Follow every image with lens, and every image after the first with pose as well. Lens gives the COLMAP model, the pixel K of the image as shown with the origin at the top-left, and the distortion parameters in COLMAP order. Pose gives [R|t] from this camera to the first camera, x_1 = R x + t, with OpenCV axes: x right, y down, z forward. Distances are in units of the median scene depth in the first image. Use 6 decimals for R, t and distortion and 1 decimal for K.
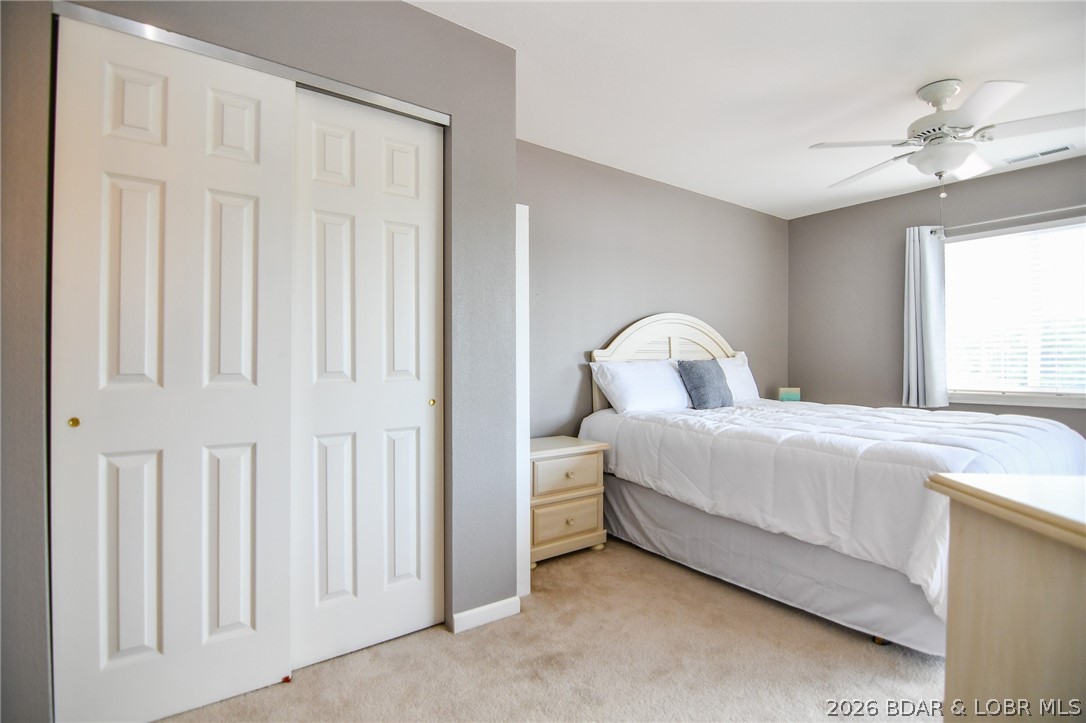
lens RADIAL K [[542.9, 0, 543.0], [0, 542.9, 361.5], [0, 0, 1]] dist [0.004622, 0.000654]
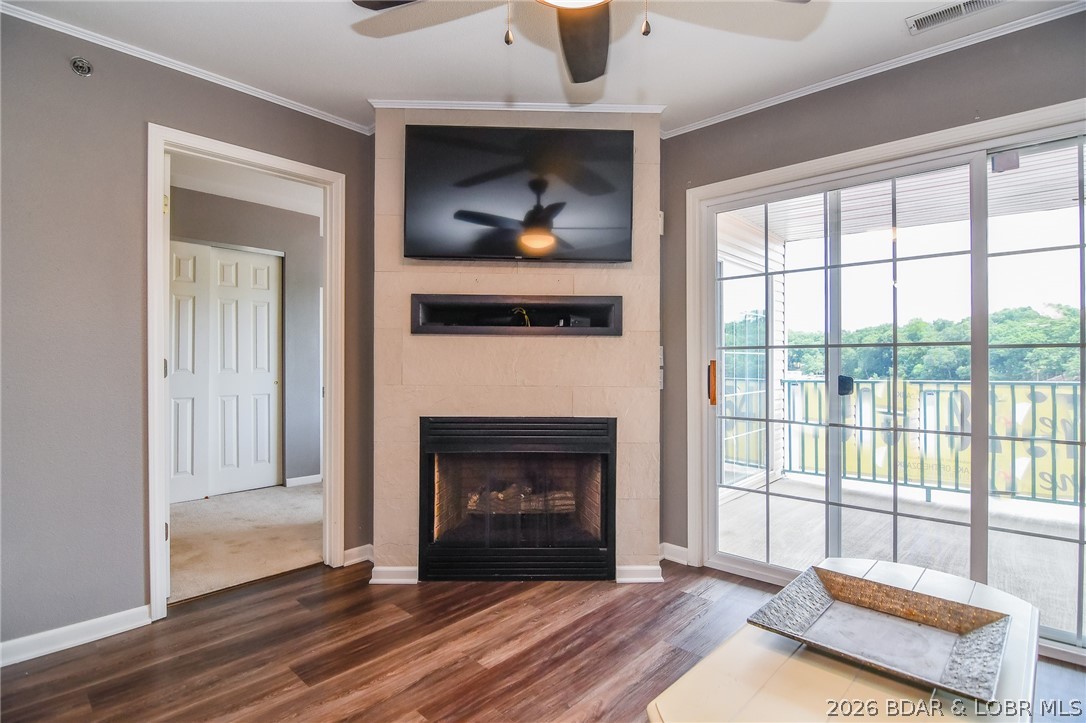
lens RADIAL K [[542.9, 0, 543.0], [0, 542.9, 361.5], [0, 0, 1]] dist [0.004622, 0.000654]
pose [[0.981028, -0.003113, 0.193843, 0.433768], [0.005146, 0.999937, -0.009987, 0.017204], [-0.193800, 0.010795, 0.980982, -1.379337]]
